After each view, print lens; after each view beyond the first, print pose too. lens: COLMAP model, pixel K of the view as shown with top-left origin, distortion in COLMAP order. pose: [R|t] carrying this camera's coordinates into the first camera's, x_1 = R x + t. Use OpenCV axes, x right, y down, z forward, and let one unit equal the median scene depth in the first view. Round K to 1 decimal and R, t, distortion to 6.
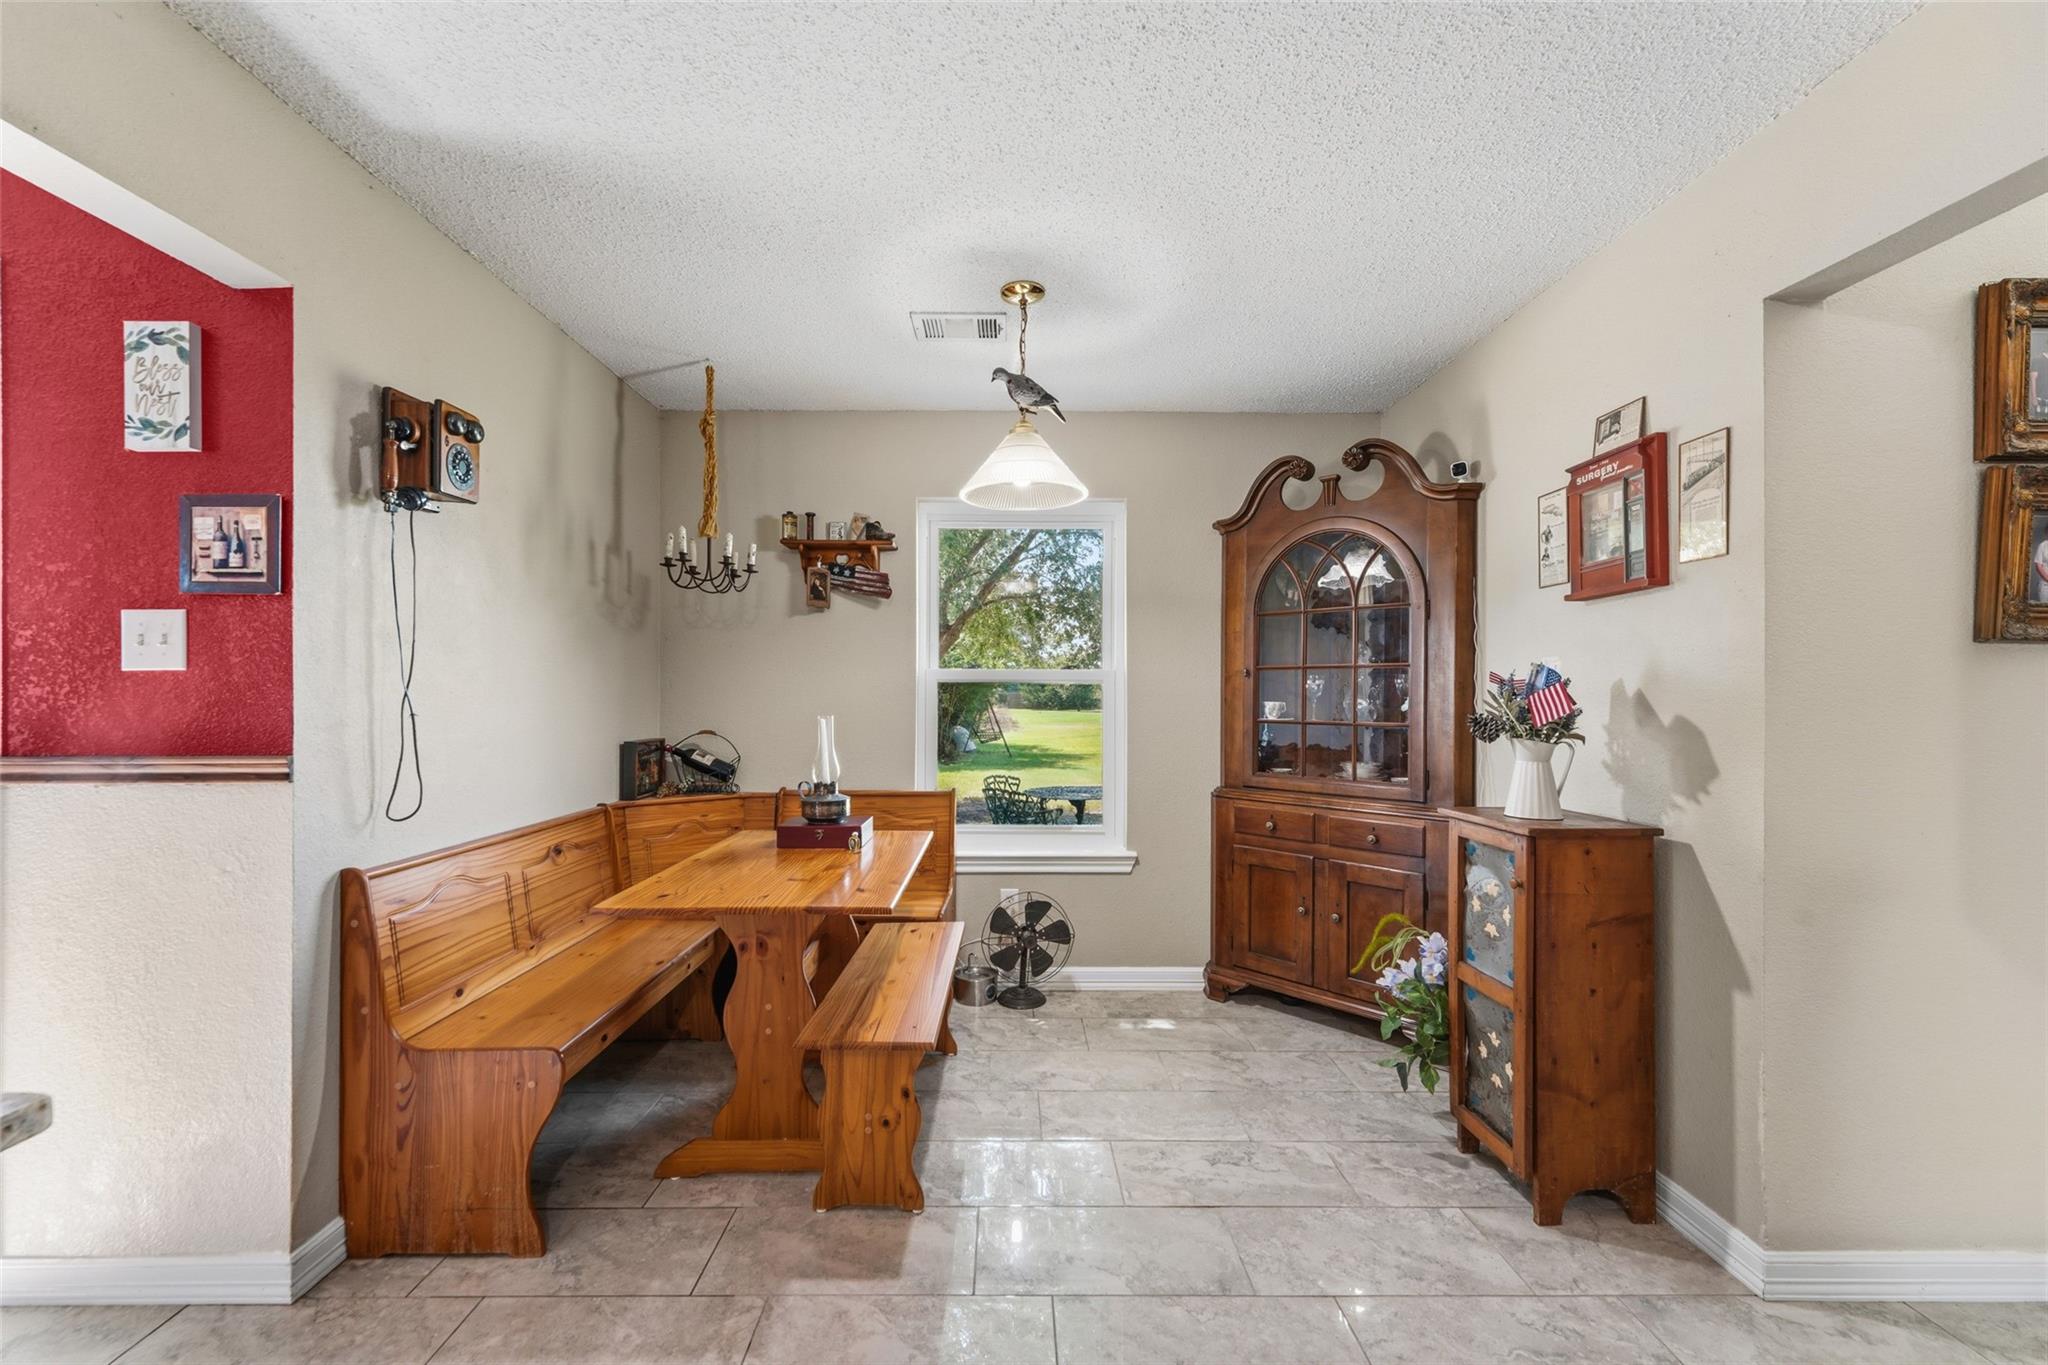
lens RADIAL K [[809.7, 0, 1021.6], [0, 809.7, 688.2], [0, 0, 1]] dist [0.000187, 0.000005]
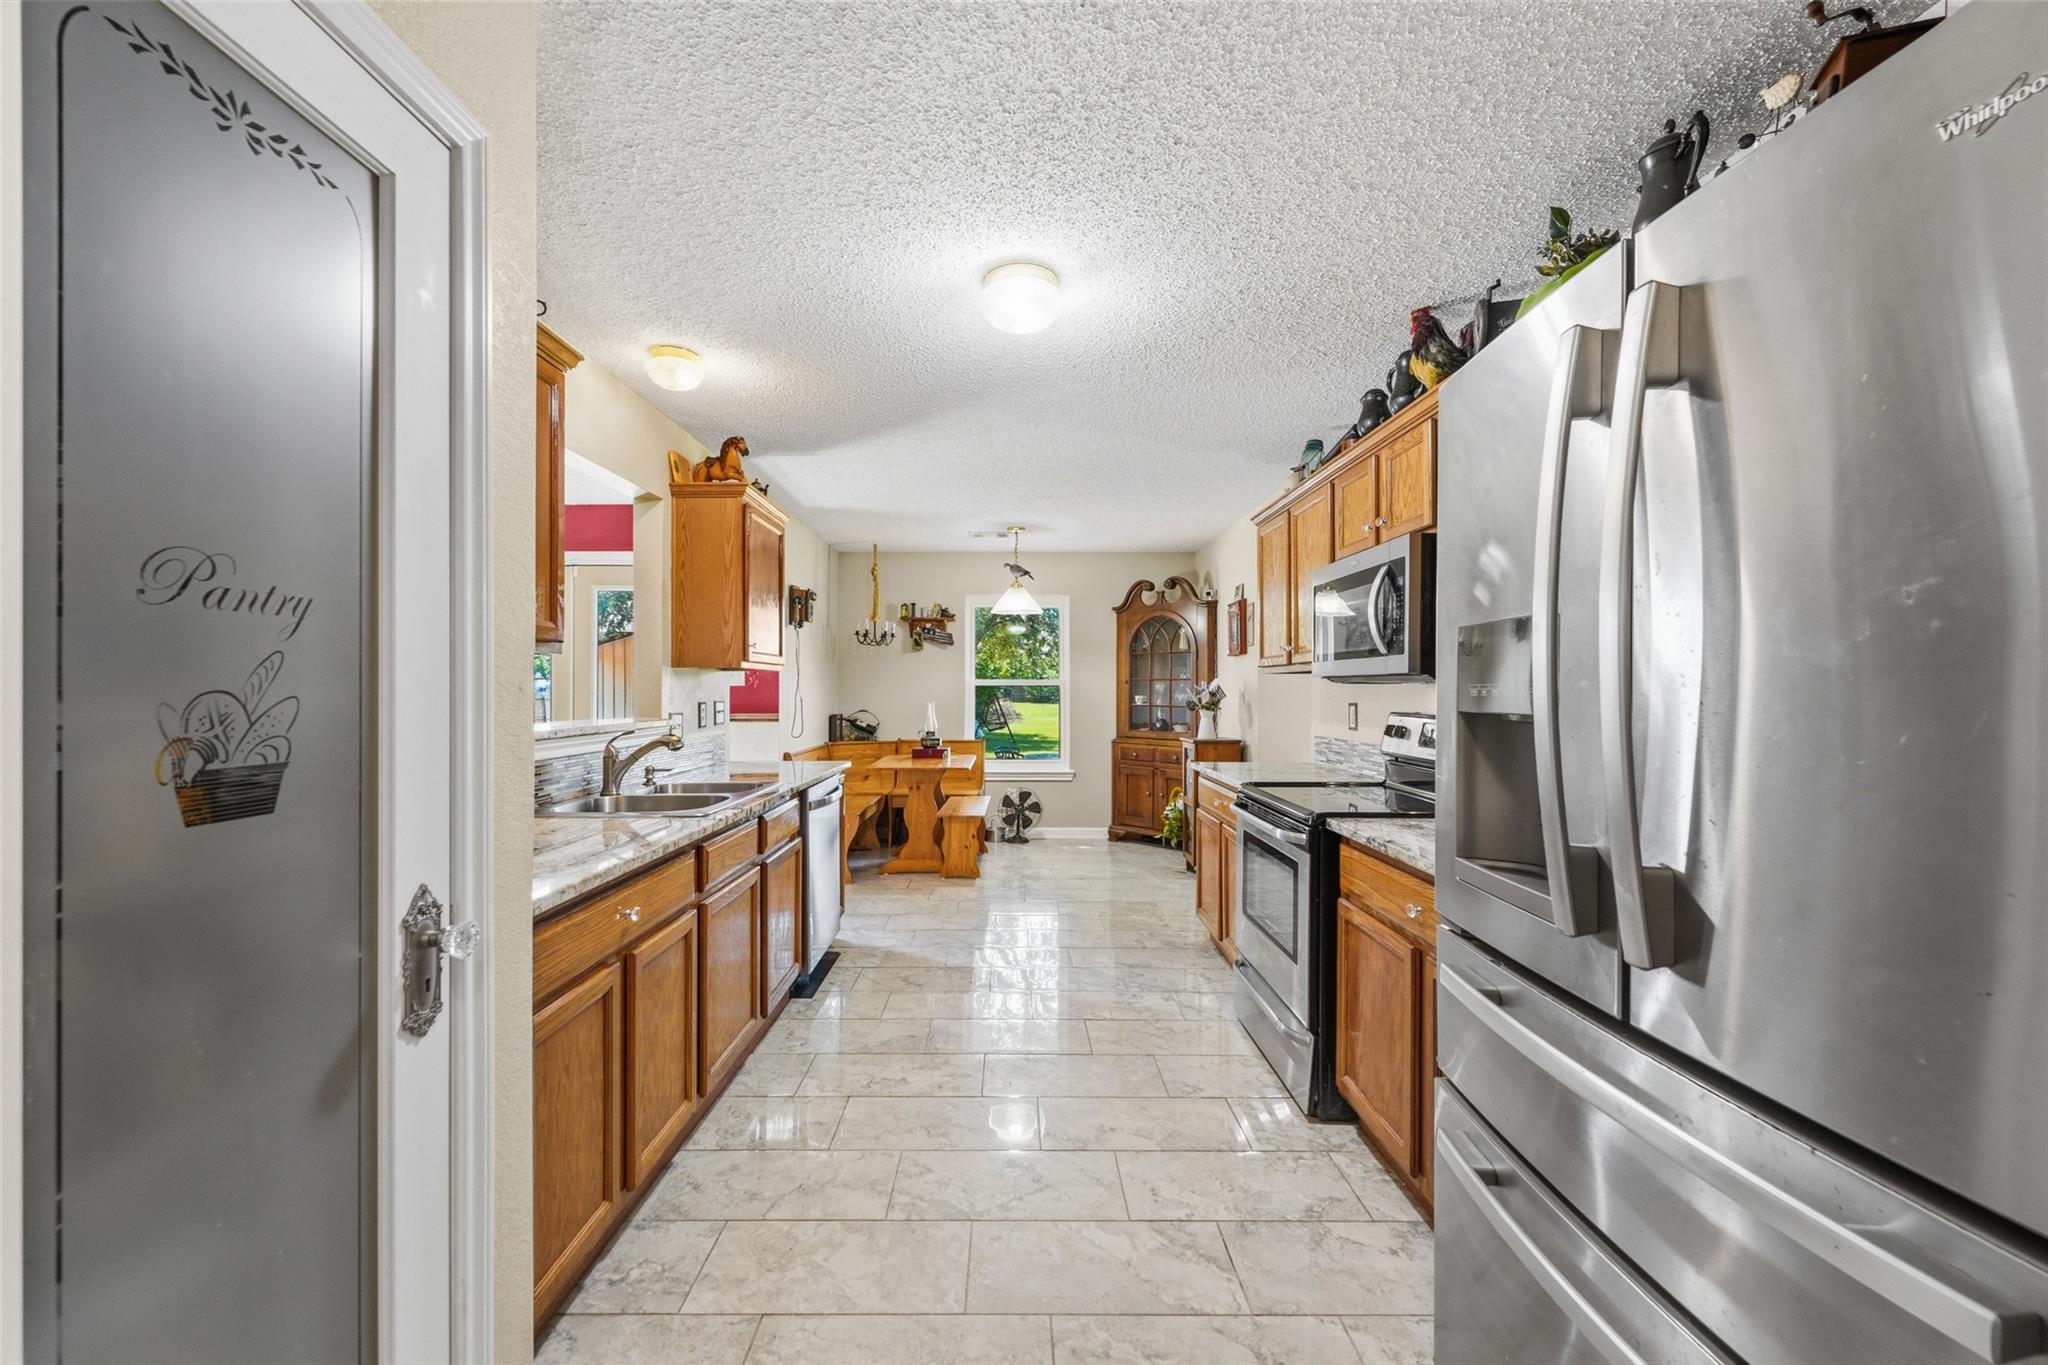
lens RADIAL K [[809.7, 0, 1023.1], [0, 809.7, 685.9], [0, 0, 1]] dist [0.000187, 0.000005]
pose [[0.999993, -0.000801, -0.003524, 0.021988], [0.000815, 0.999992, 0.004015, -0.016686], [0.003521, -0.004018, 0.999986, -1.057249]]
